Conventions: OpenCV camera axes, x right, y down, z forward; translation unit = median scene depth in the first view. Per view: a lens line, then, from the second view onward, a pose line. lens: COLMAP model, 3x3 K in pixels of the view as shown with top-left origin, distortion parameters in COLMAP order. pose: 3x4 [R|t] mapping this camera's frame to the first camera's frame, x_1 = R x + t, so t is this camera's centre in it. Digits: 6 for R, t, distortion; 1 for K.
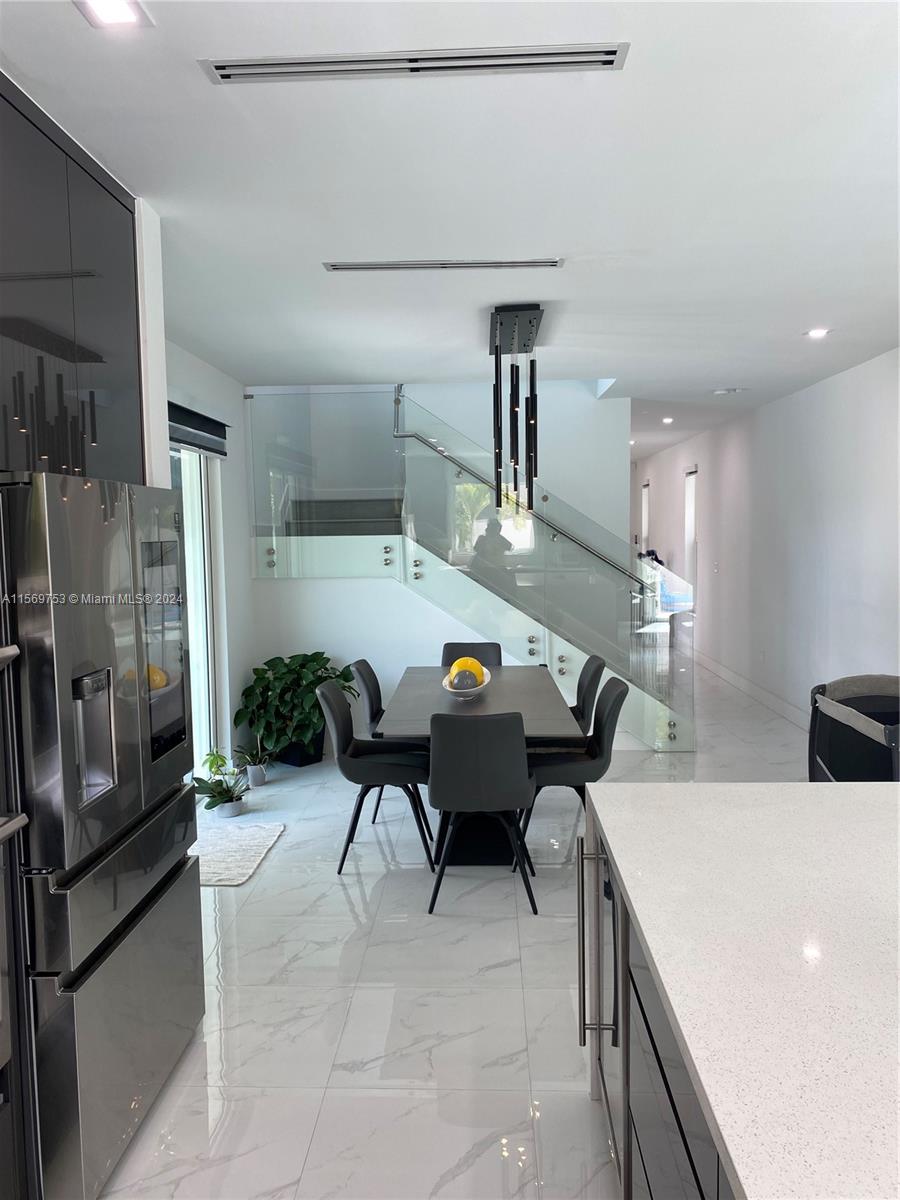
lens RADIAL K [[917.4, 0, 449.0], [0, 917.4, 597.9], [0, 0, 1]] dist [0.041282, -0.049495]
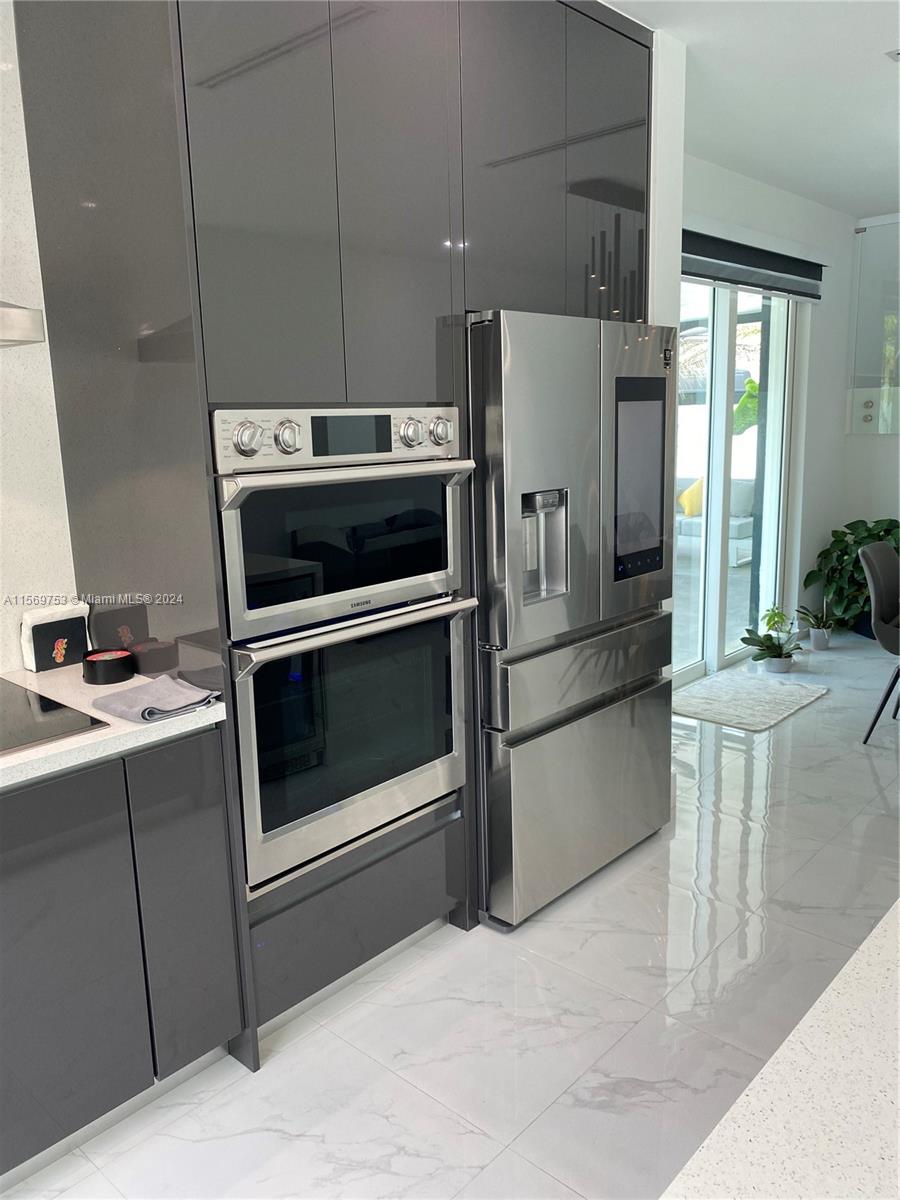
lens RADIAL K [[917.4, 0, 453.5], [0, 917.4, 603.2], [0, 0, 1]] dist [0.041282, -0.049495]
pose [[0.775113, 0.126350, -0.619060, 0.100465], [-0.035030, 0.986887, 0.157563, 0.017202], [0.630850, -0.100444, 0.769376, 0.011546]]
